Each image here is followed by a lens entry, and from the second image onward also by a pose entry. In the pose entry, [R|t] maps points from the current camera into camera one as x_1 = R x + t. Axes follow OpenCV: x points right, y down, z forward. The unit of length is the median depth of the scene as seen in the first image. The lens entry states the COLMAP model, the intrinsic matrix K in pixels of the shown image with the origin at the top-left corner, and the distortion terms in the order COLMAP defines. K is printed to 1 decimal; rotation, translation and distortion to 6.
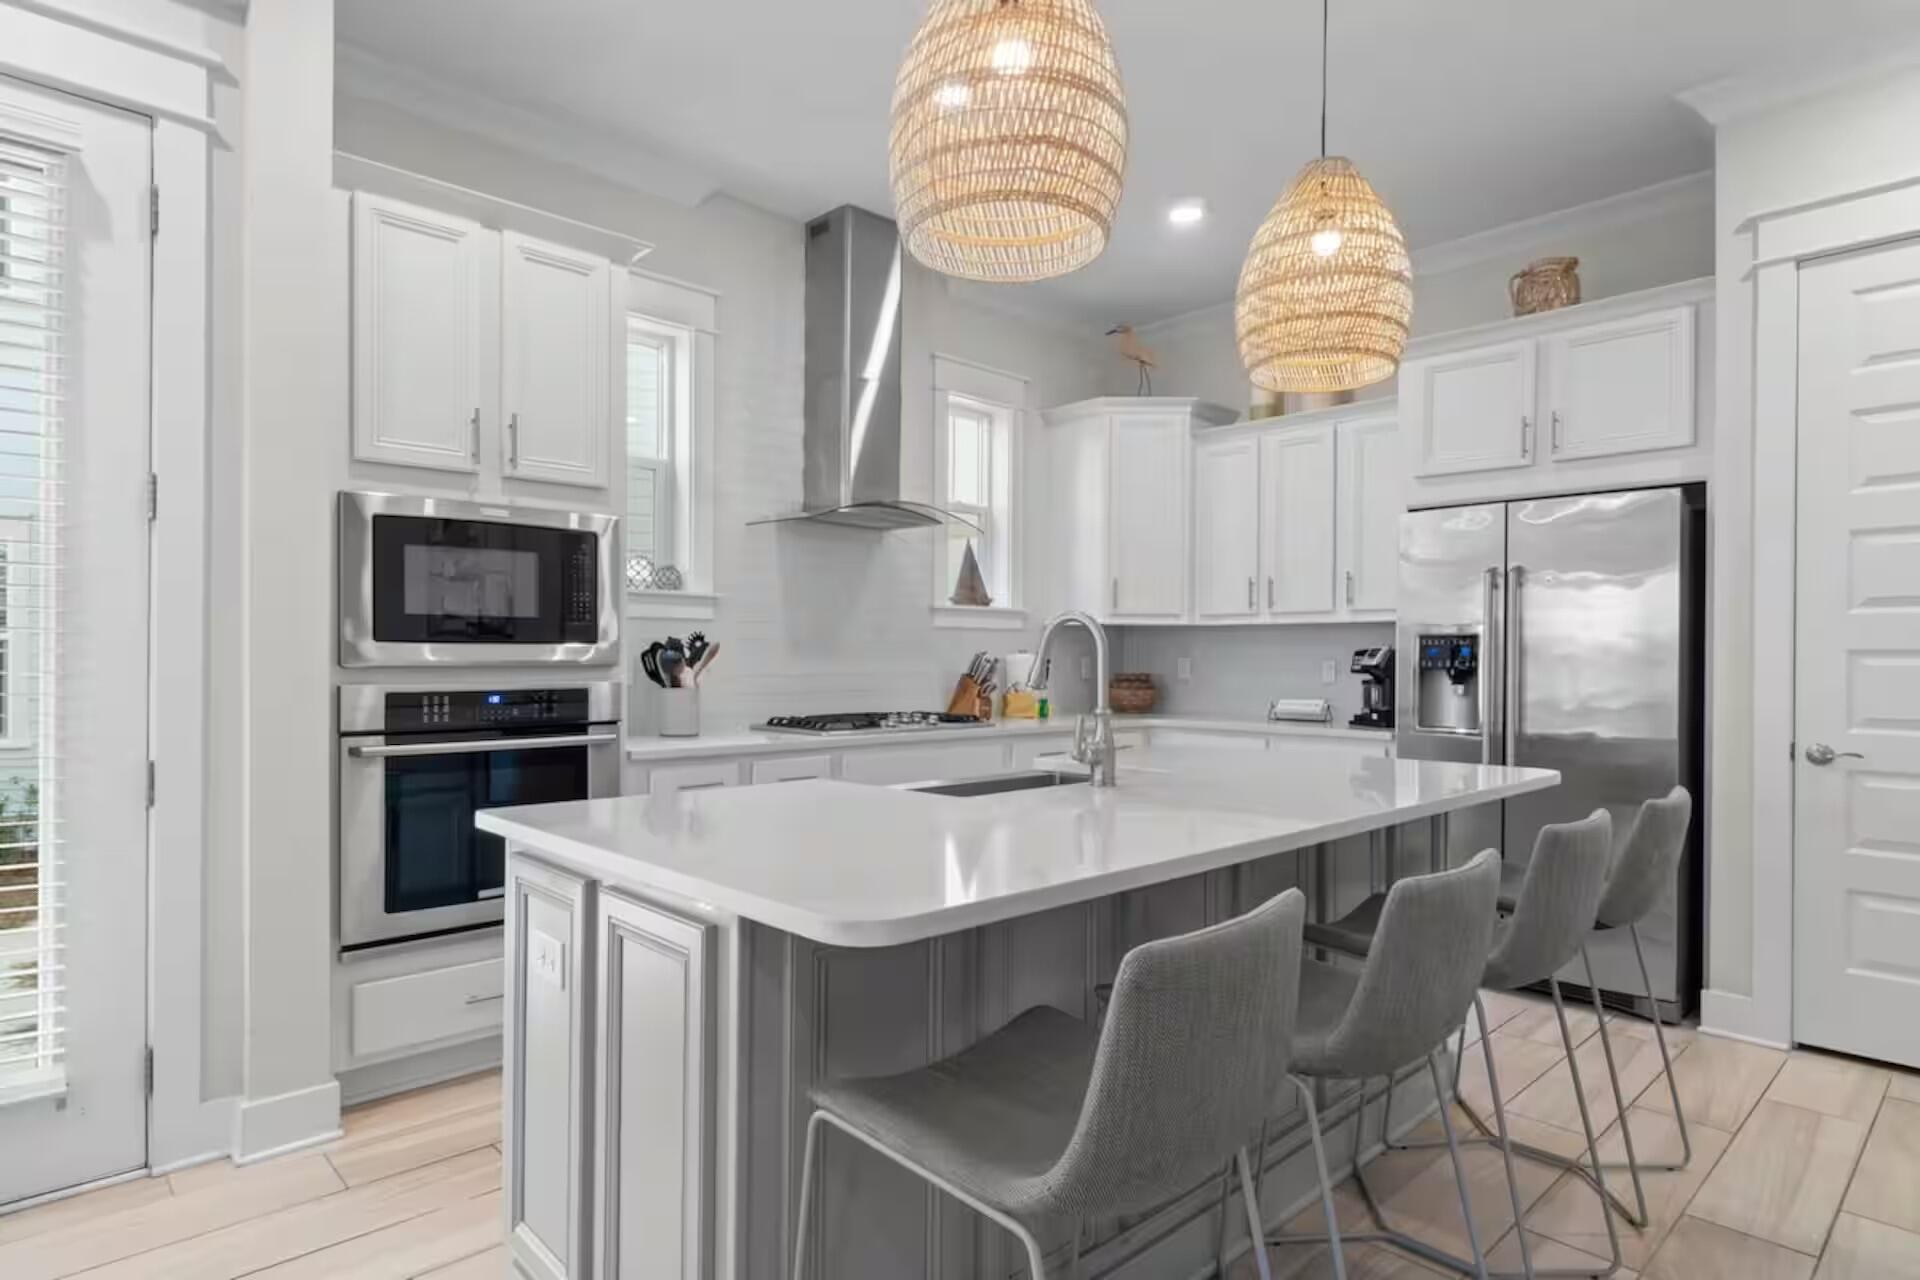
lens RADIAL K [[1025.9, 0, 940.2], [0, 1025.9, 654.9], [0, 0, 1]] dist [0.001573, 0.000205]
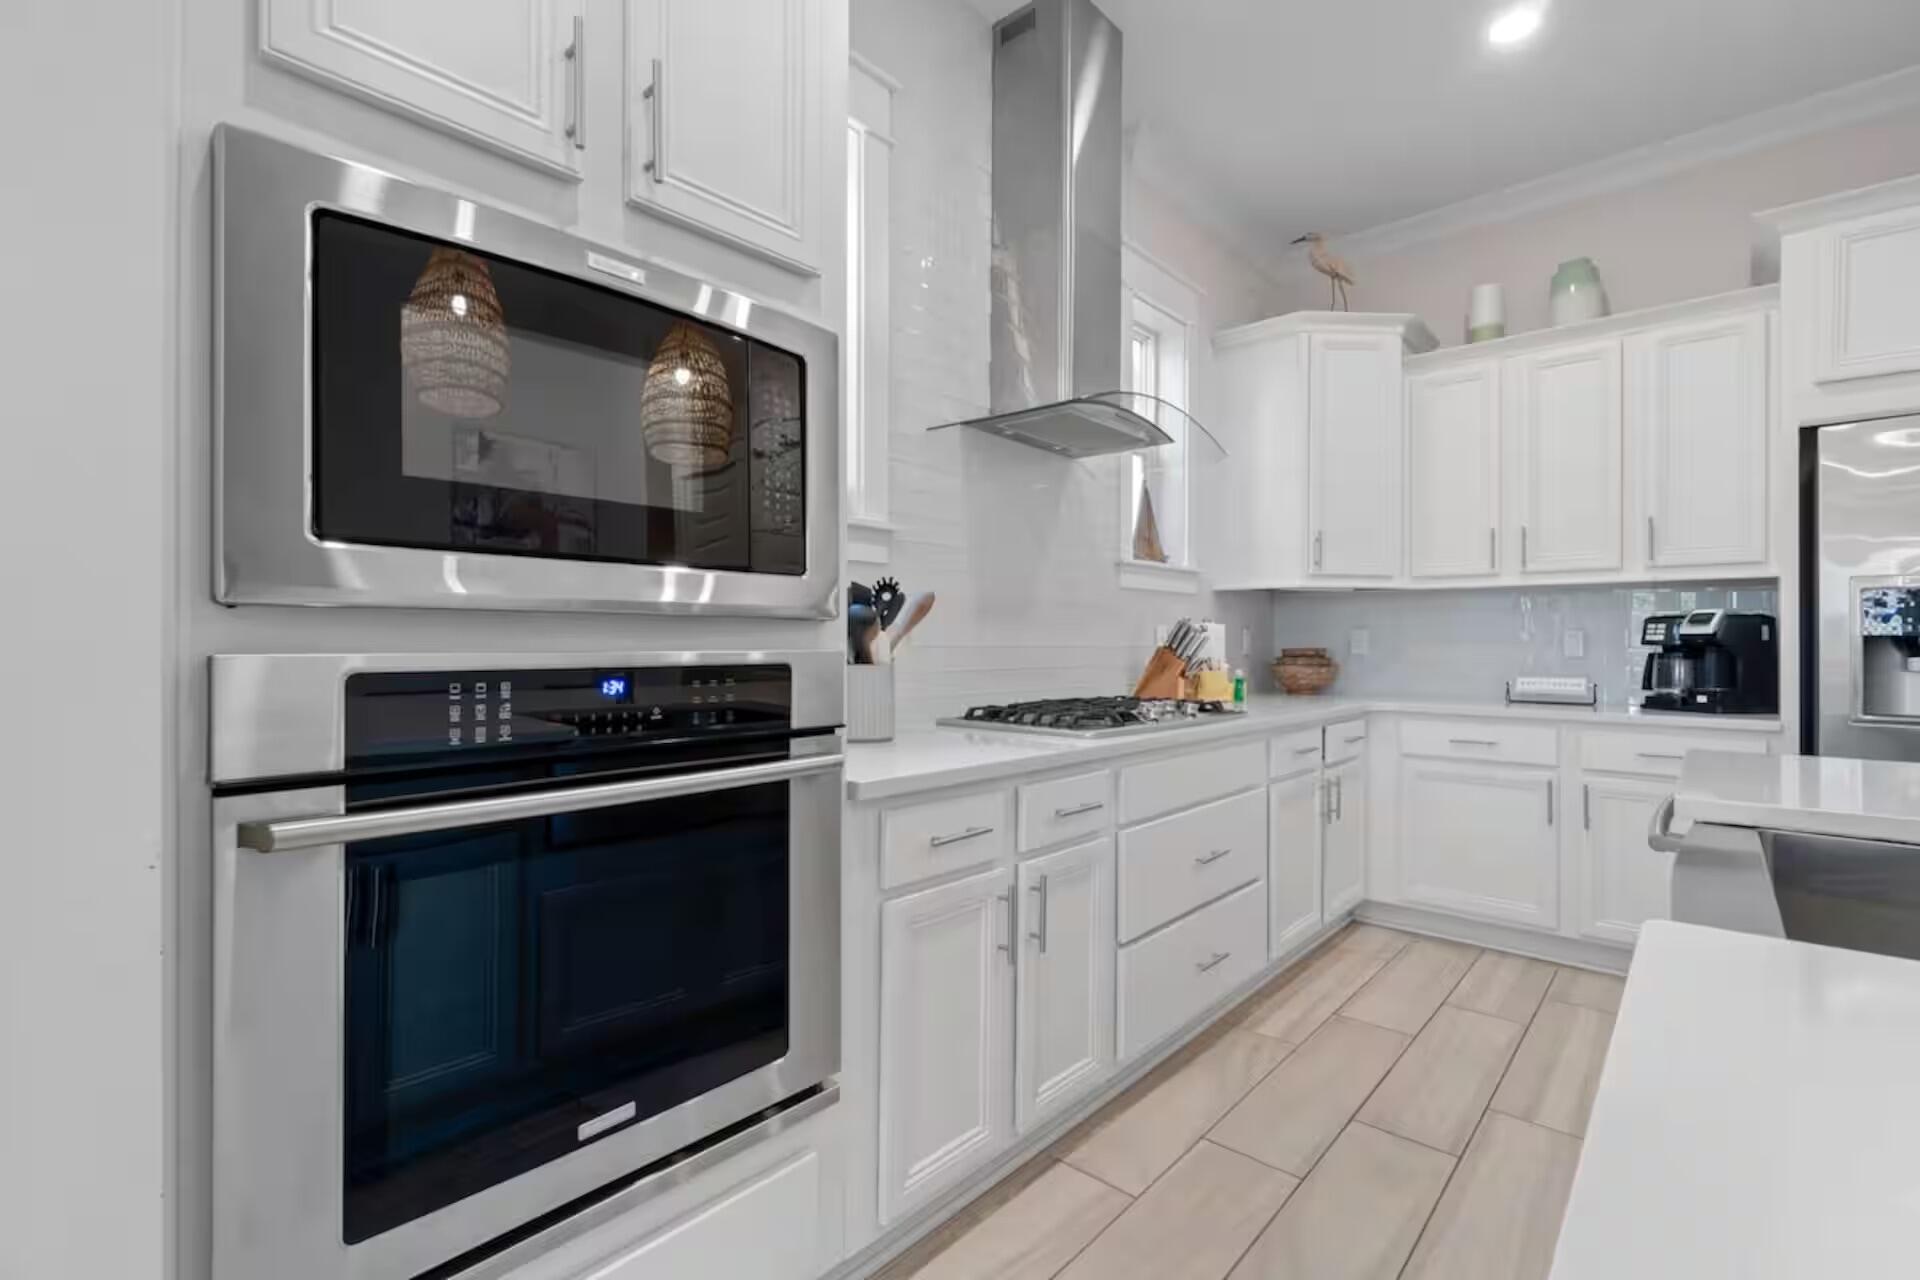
lens RADIAL K [[851.7, 0, 951.6], [0, 851.7, 636.7], [0, 0, 1]] dist [-0.001299, -0.000408]
pose [[0.996631, -0.000278, 0.082018, -0.243182], [0.000674, 0.999988, -0.004807, 0.017771], [-0.082015, 0.004847, 0.996619, 0.472717]]
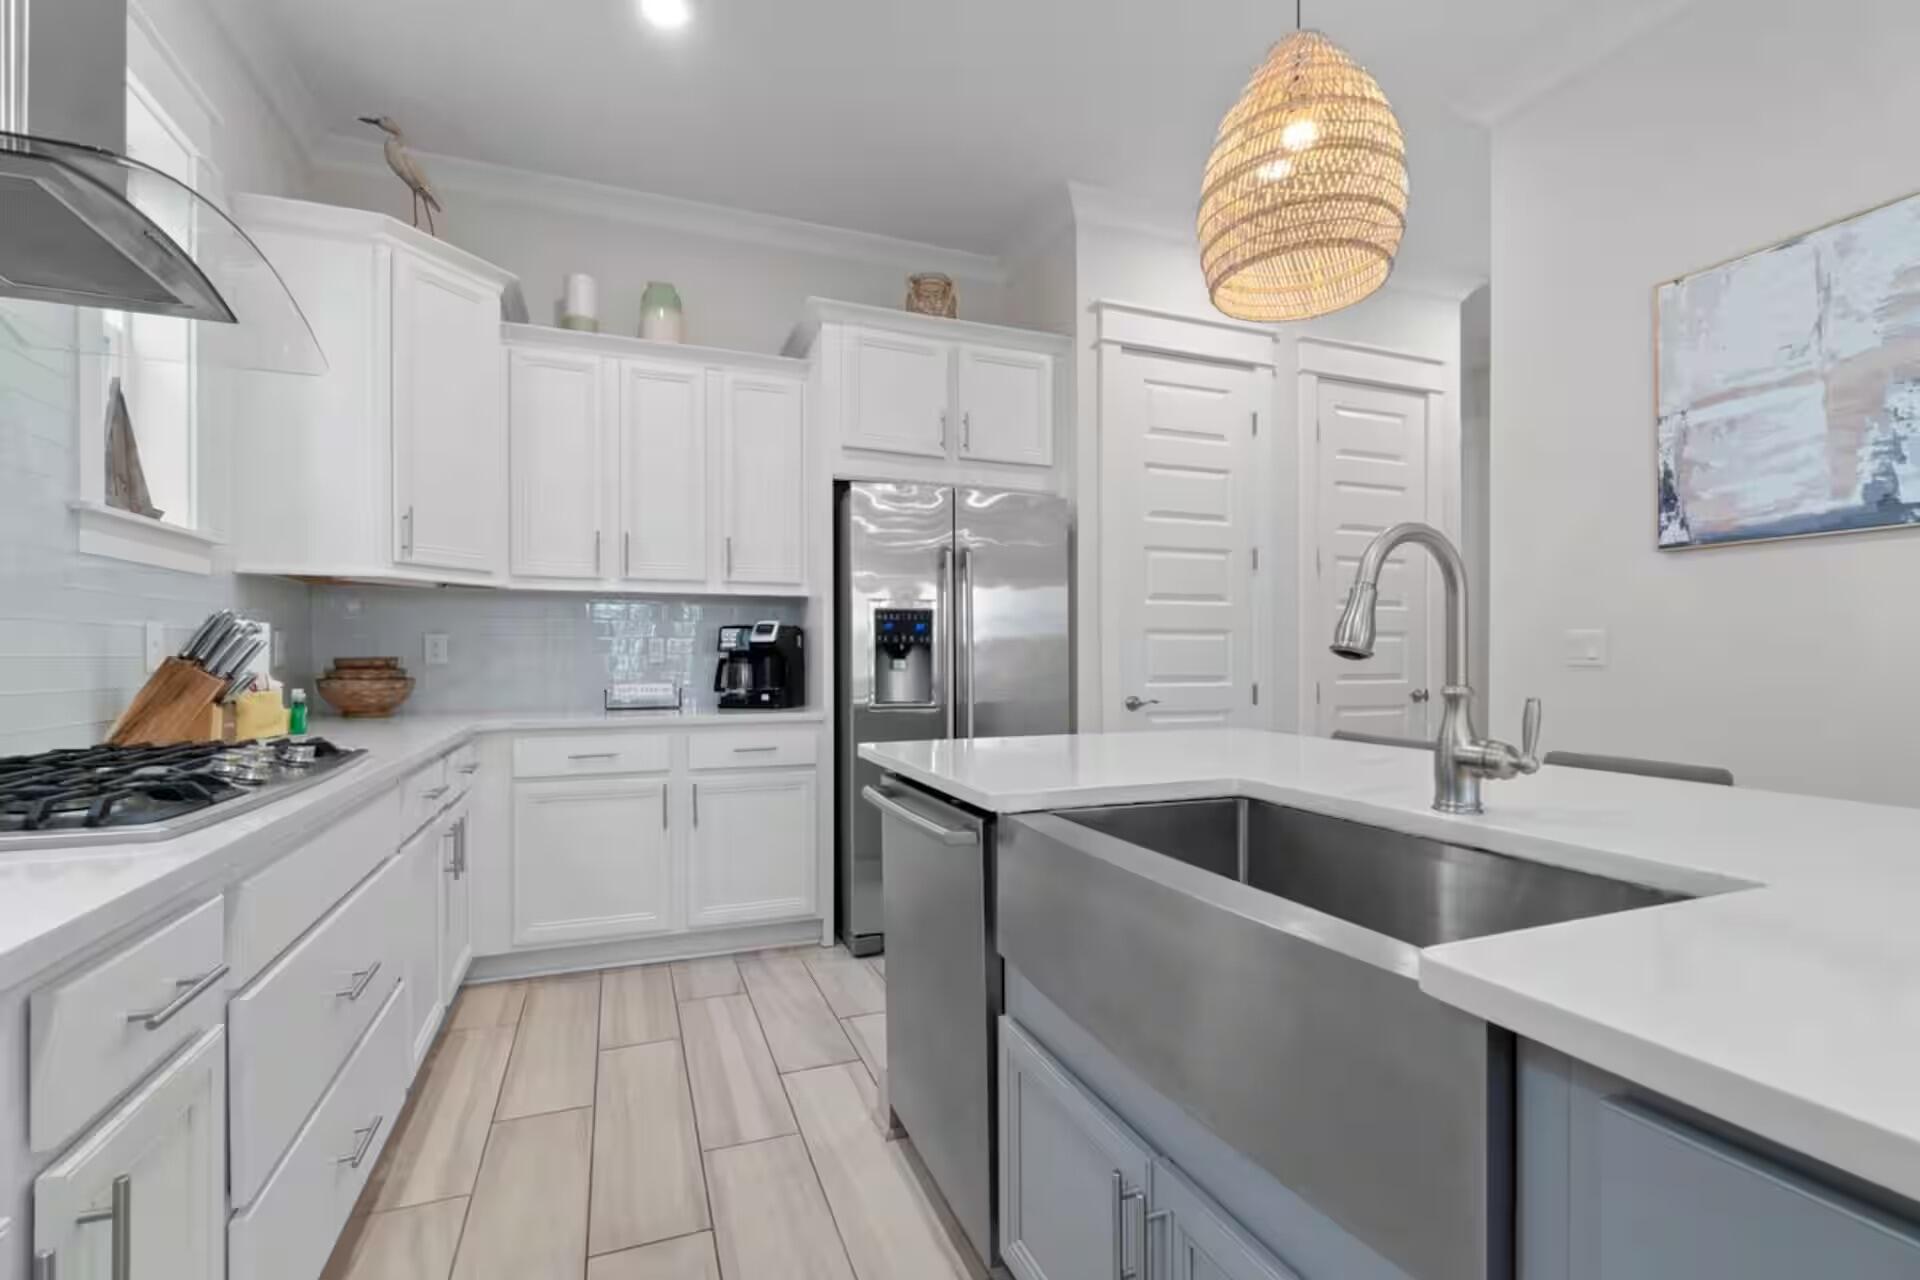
lens RADIAL K [[851.7, 0, 949.2], [0, 851.7, 656.6], [0, 0, 1]] dist [-0.001299, -0.000408]
pose [[0.371850, -0.009904, 0.928240, -0.269425], [-0.000589, 0.999940, 0.010905, 0.017628], [-0.928293, -0.004601, 0.371822, 0.669015]]
